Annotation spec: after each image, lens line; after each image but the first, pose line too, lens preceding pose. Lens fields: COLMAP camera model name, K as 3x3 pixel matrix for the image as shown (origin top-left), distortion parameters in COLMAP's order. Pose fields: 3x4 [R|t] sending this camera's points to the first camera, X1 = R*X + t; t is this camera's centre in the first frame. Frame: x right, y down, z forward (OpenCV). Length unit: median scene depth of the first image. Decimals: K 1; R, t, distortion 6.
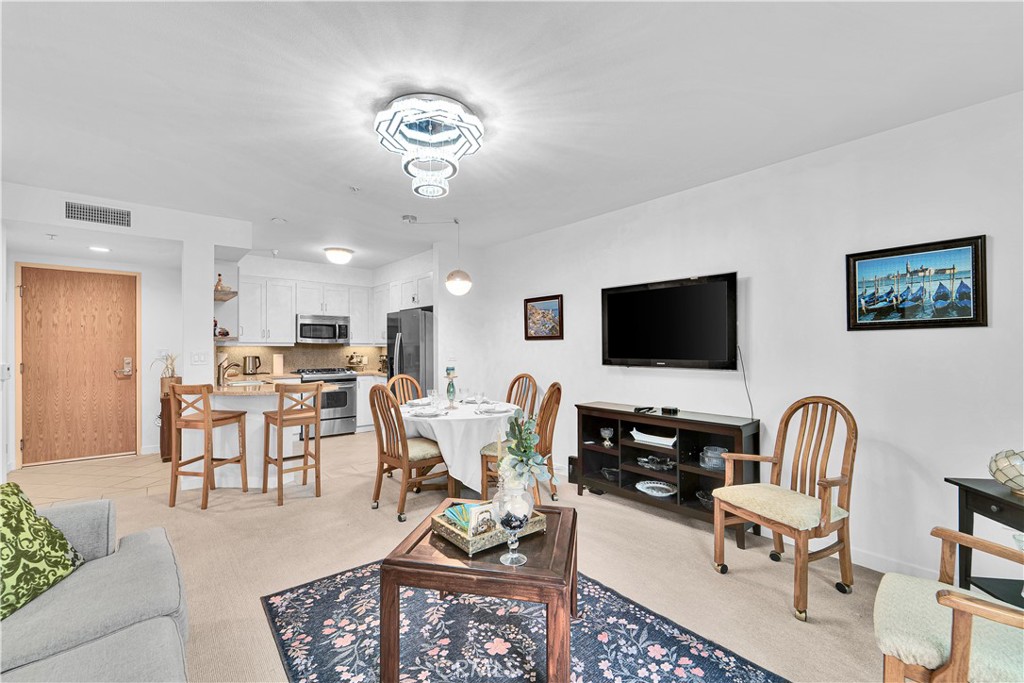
lens RADIAL K [[421.0, 0, 506.7], [0, 421.0, 346.6], [0, 0, 1]] dist [0.003323, -0.000630]
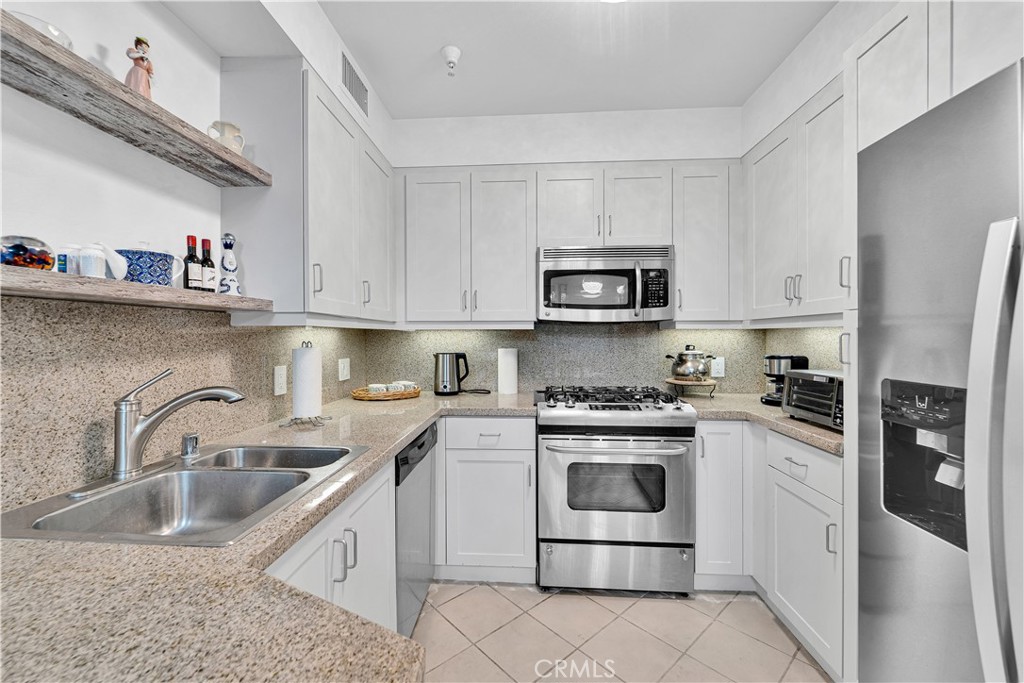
lens RADIAL K [[421.0, 0, 504.4], [0, 421.0, 336.6], [0, 0, 1]] dist [0.003323, -0.000630]
pose [[0.722787, -0.000210, -0.691071, -0.328365], [0.002979, 0.999992, 0.002812, 0.006173], [0.691064, -0.004091, 0.722782, 0.914576]]
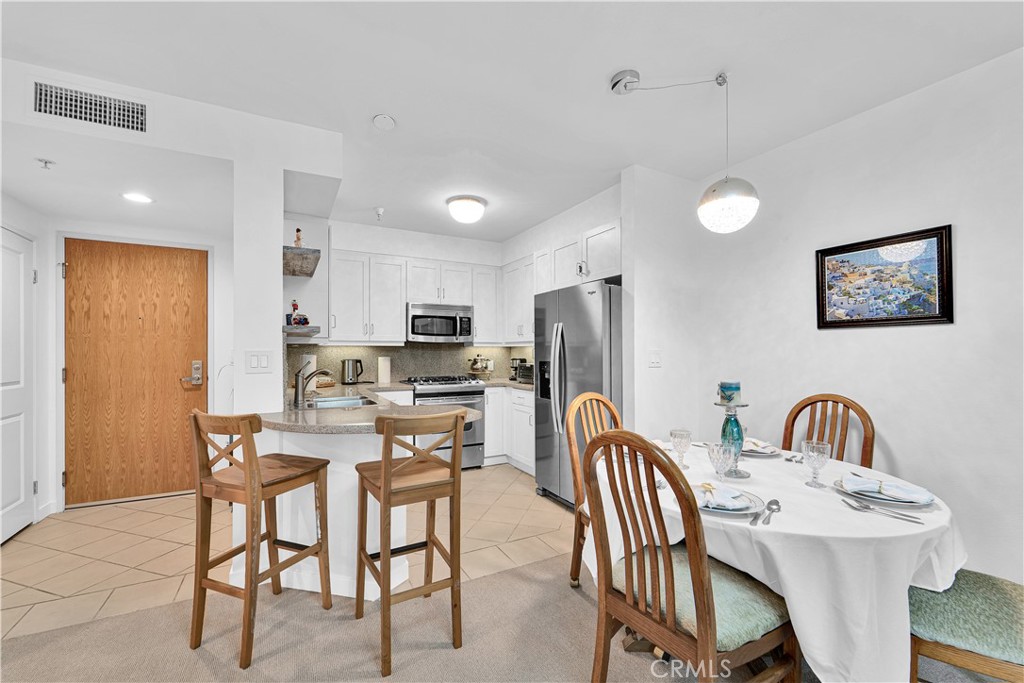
lens RADIAL K [[421.0, 0, 512.1], [0, 421.0, 348.8], [0, 0, 1]] dist [0.003323, -0.000630]
pose [[0.979009, -0.003869, -0.203781, -0.223915], [0.002704, 0.999978, -0.005996, 0.011591], [0.203800, 0.005320, 0.978998, 0.419763]]
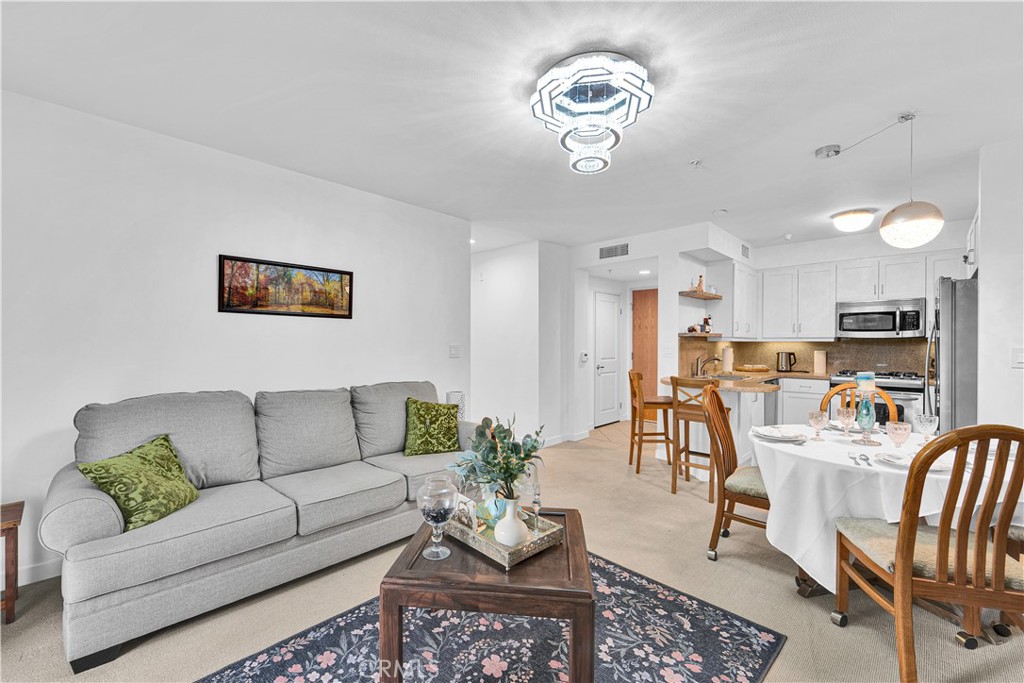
lens RADIAL K [[421.0, 0, 504.6], [0, 421.0, 347.1], [0, 0, 1]] dist [0.003323, -0.000630]
pose [[0.100813, 0.008188, -0.994872, 0.340195], [0.000031, 0.999966, 0.008233, 0.004501], [0.994905, -0.000861, 0.100809, 0.357140]]
